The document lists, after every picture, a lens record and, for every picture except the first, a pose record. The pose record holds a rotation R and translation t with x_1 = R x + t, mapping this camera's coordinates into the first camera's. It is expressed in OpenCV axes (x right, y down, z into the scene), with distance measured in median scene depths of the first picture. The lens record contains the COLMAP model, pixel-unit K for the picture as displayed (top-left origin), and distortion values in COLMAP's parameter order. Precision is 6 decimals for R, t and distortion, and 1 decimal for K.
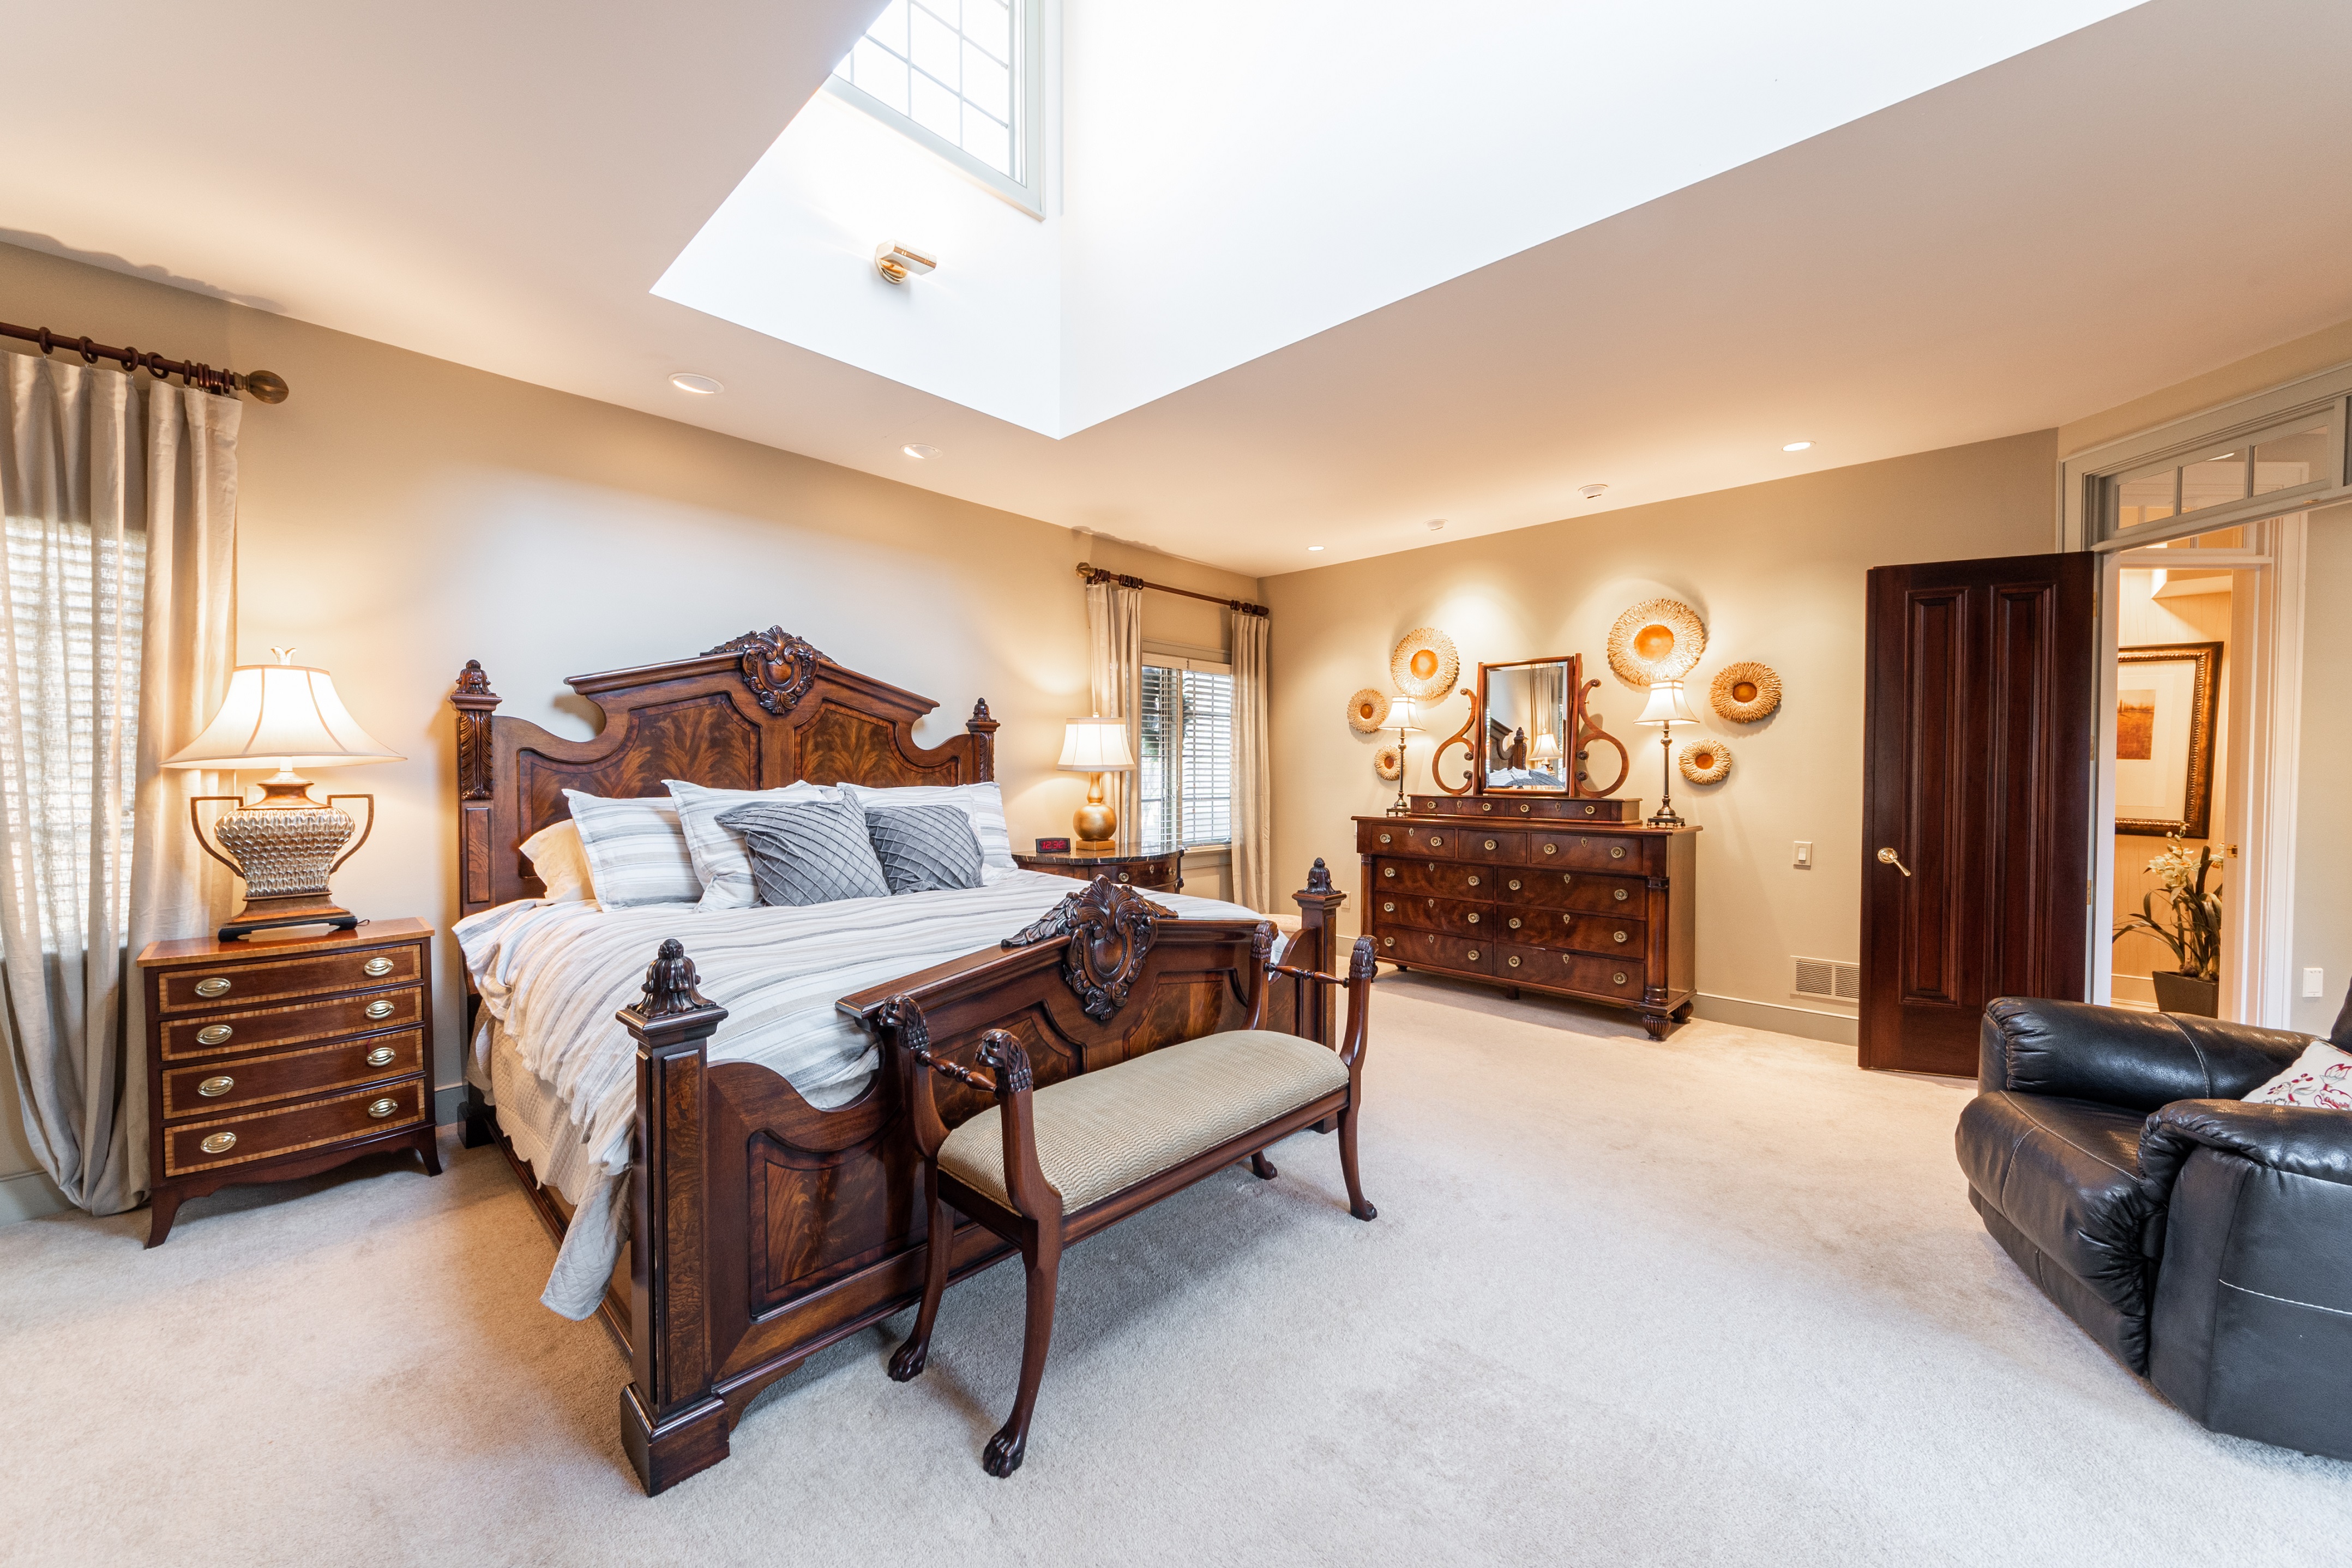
lens RADIAL K [[874.1, 0, 1183.8], [0, 874.1, 788.2], [0, 0, 1]] dist [0.001235, -0.002143]
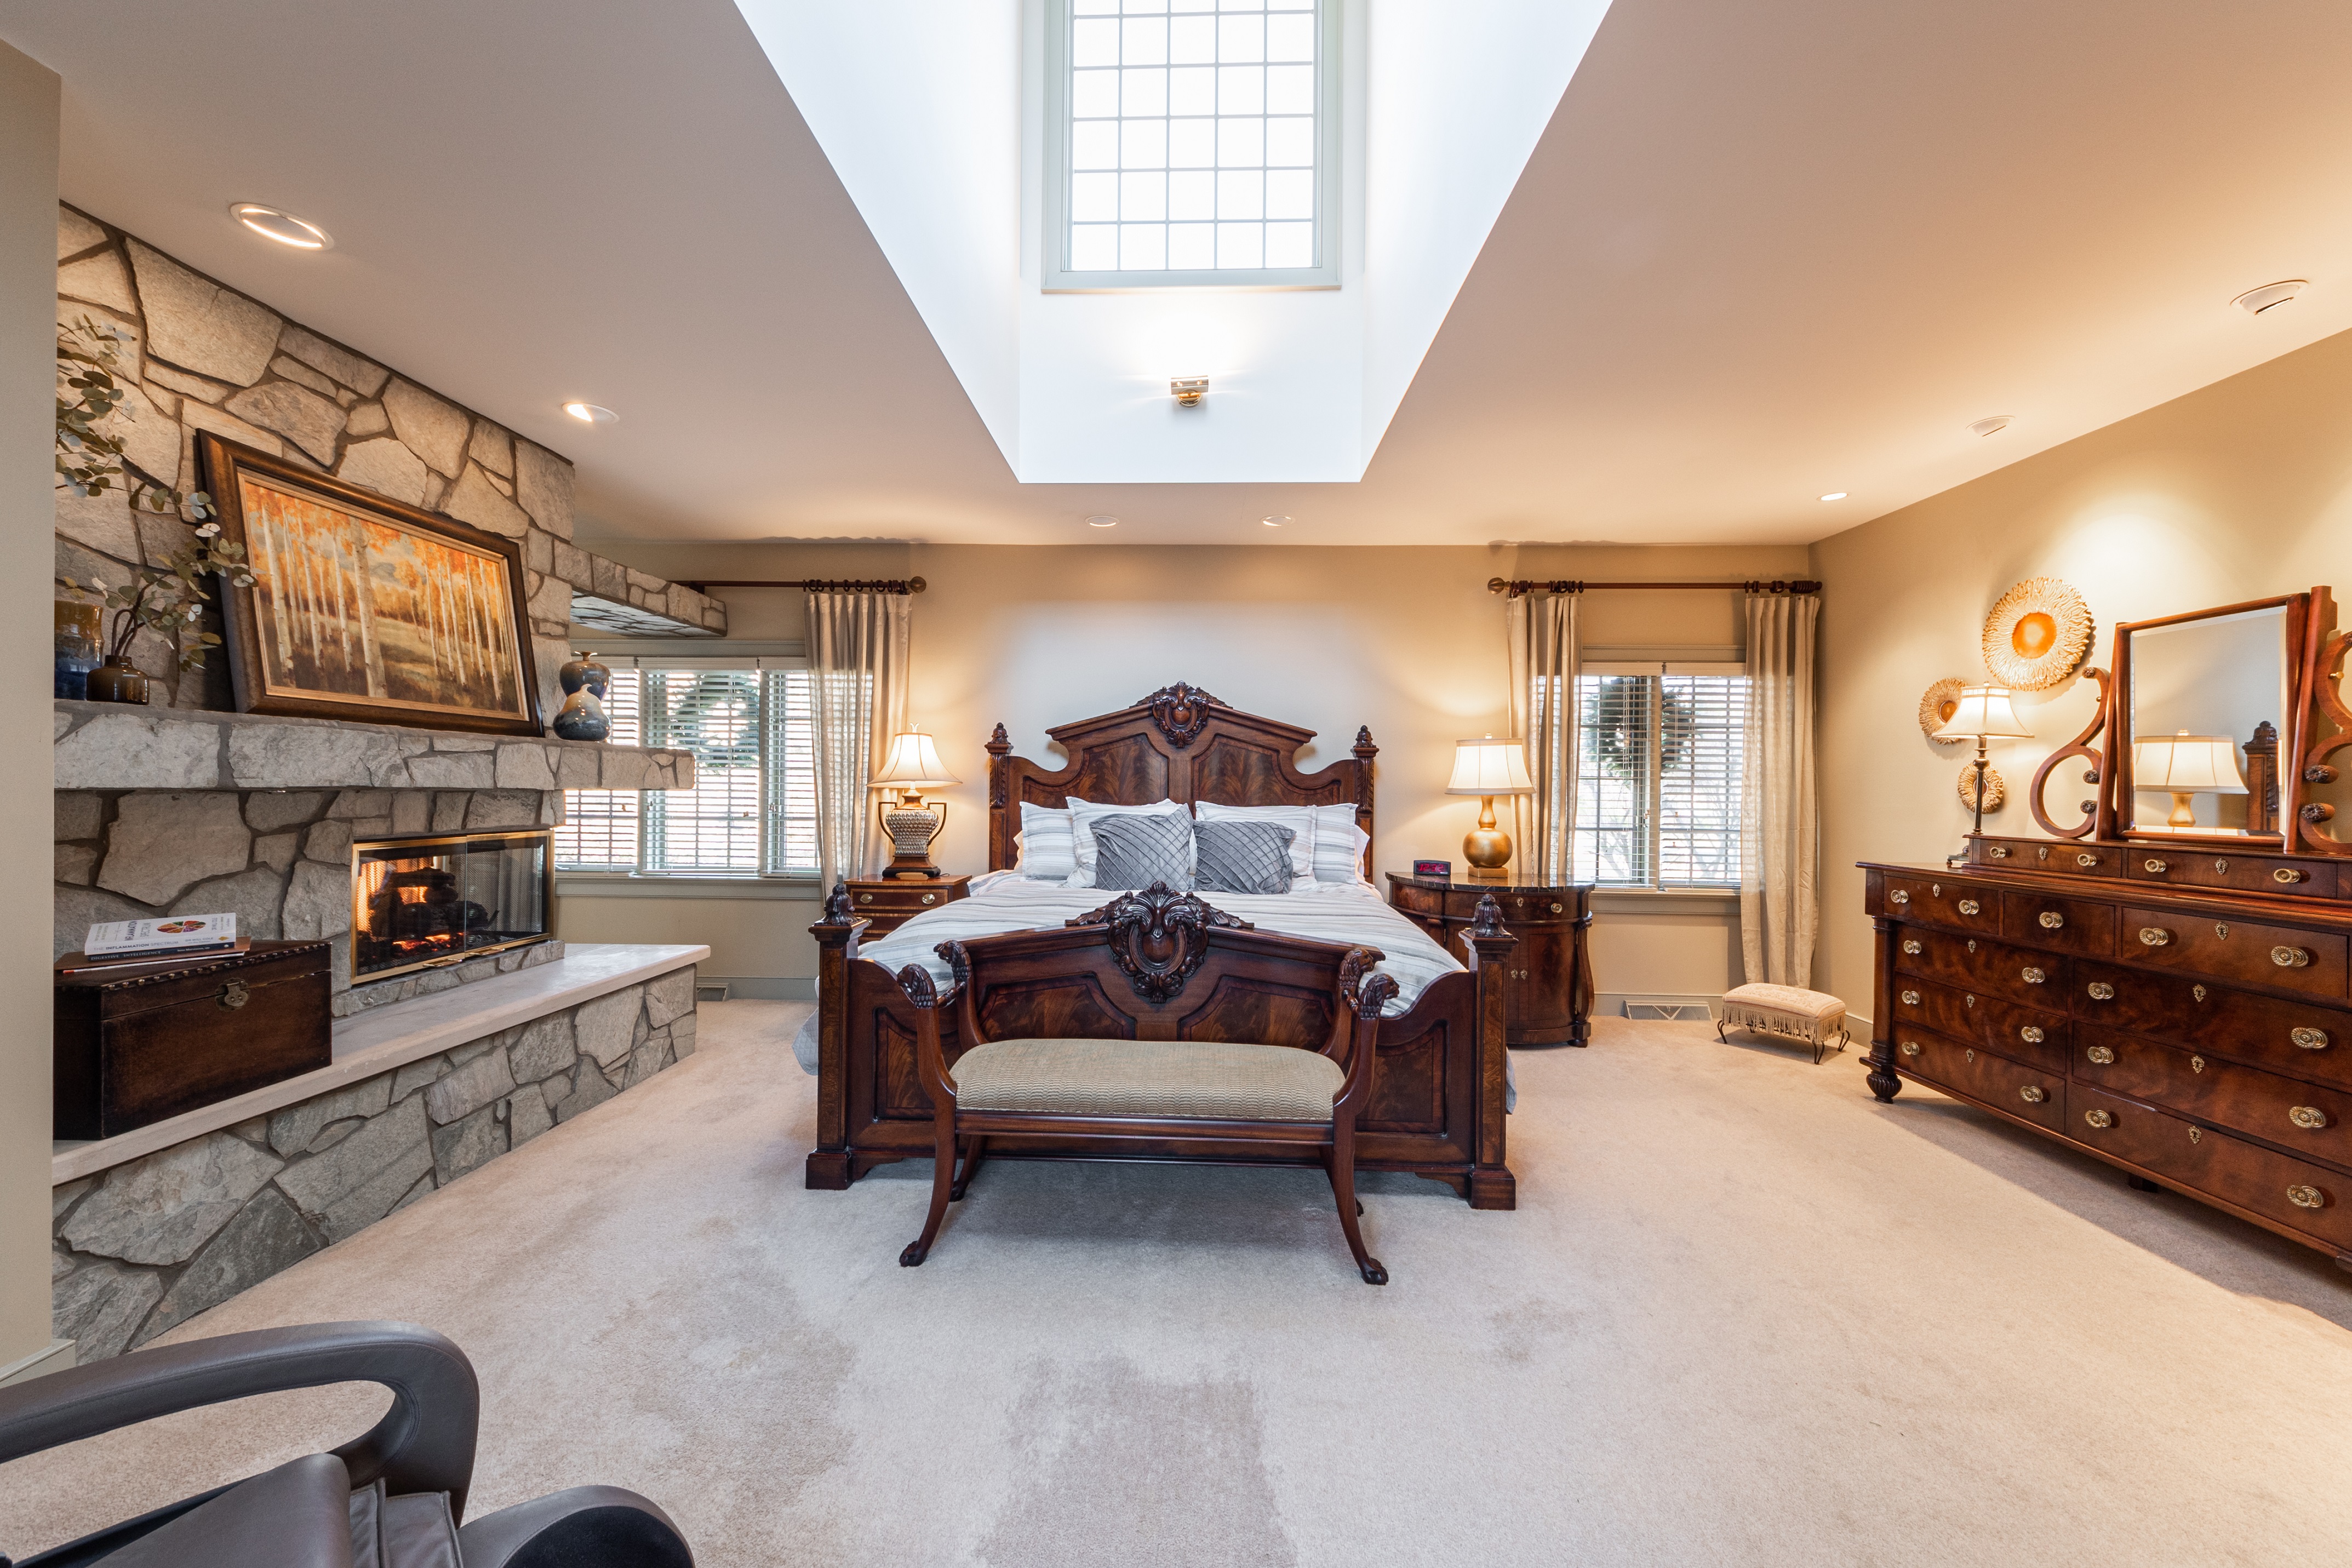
lens RADIAL K [[874.2, 0, 1177.4], [0, 874.2, 778.6], [0, 0, 1]] dist [0.001235, -0.002143]
pose [[0.649784, -0.003737, -0.760110, 0.417396], [-0.024076, 0.999385, -0.025495, -0.004563], [0.759738, 0.034867, 0.649294, 0.122013]]
